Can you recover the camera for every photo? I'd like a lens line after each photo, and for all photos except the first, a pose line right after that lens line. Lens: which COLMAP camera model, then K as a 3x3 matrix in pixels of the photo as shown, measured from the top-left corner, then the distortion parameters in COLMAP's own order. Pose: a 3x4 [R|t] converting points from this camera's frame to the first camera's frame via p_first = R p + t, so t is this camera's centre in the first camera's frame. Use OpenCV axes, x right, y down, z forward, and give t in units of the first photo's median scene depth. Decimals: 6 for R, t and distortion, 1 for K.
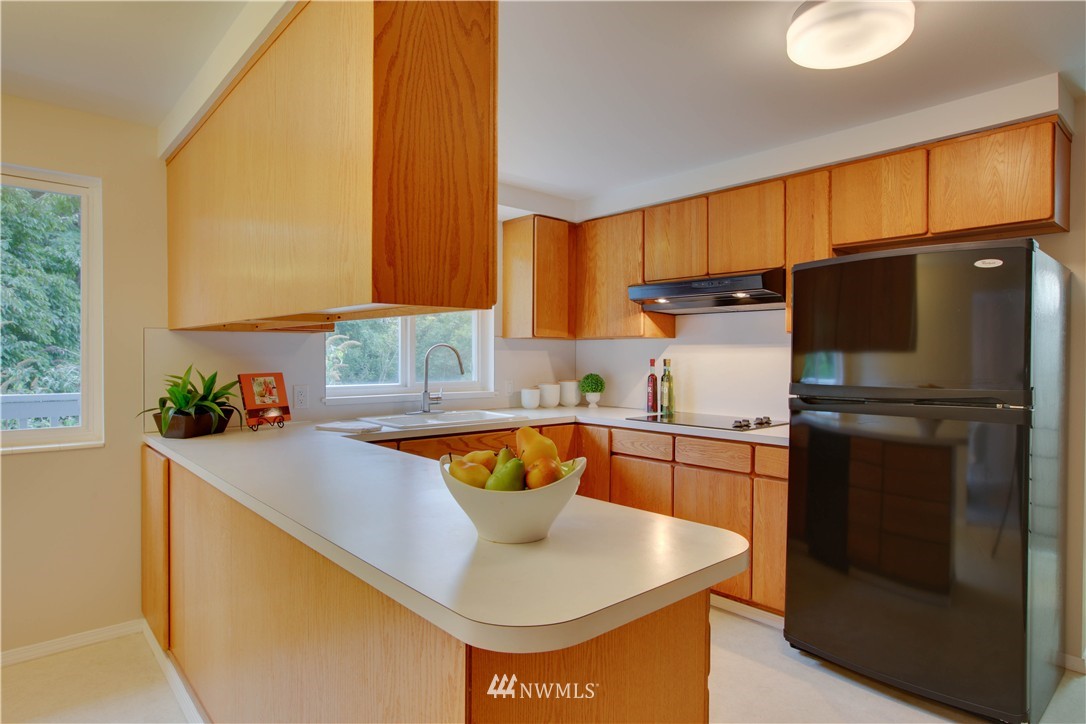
lens RADIAL K [[617.9, 0, 536.3], [0, 617.9, 361.0], [0, 0, 1]] dist [-0.021292, -0.000441]
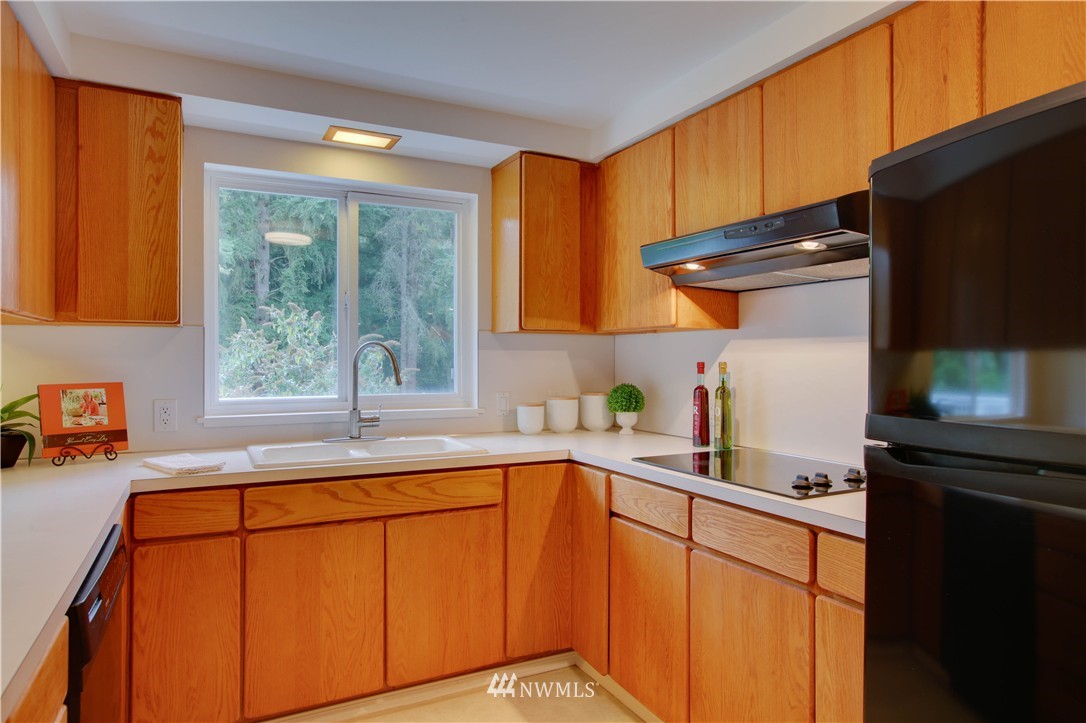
lens RADIAL K [[656.9, 0, 540.3], [0, 656.9, 353.3], [0, 0, 1]] dist [-0.010230, 0.011047]
pose [[0.969432, -0.005034, -0.245308, 0.216726], [0.001000, 0.999862, -0.016567, -0.001505], [0.245358, 0.015815, 0.969304, 0.336392]]
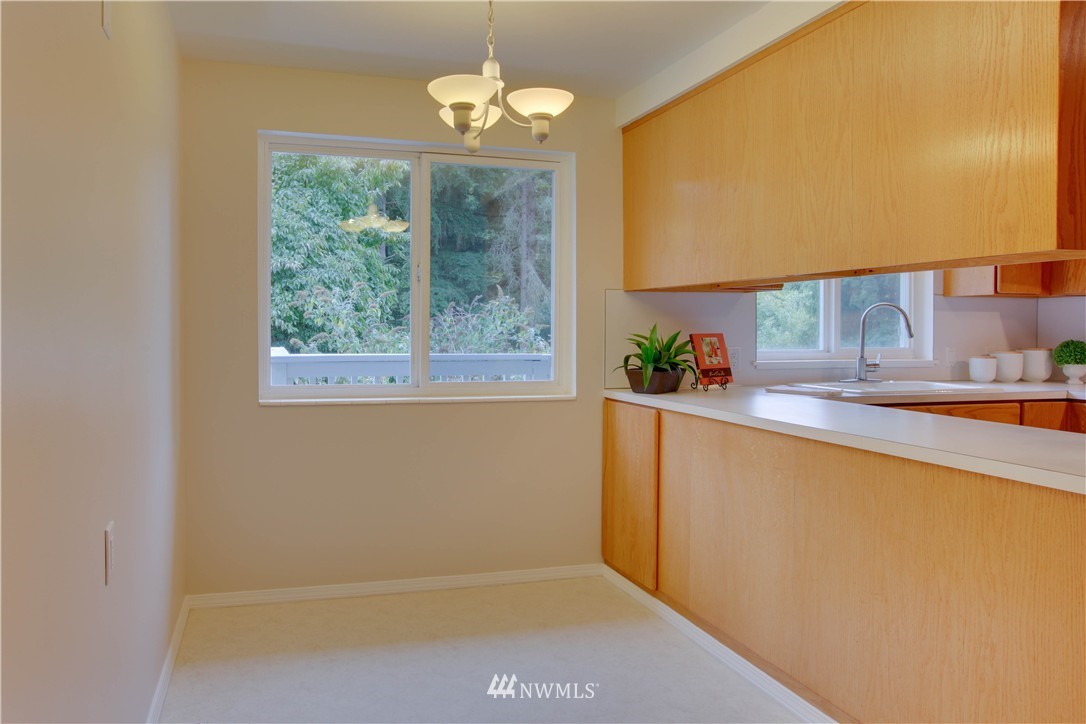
lens RADIAL K [[755.1, 0, 485.6], [0, 755.1, 338.6], [0, 0, 1]] dist [-0.001755, 0.018111]
pose [[0.908105, 0.003711, -0.418726, -0.222409], [-0.002758, 0.999992, 0.002880, 0.021743], [0.418733, -0.001461, 0.908108, -0.222548]]
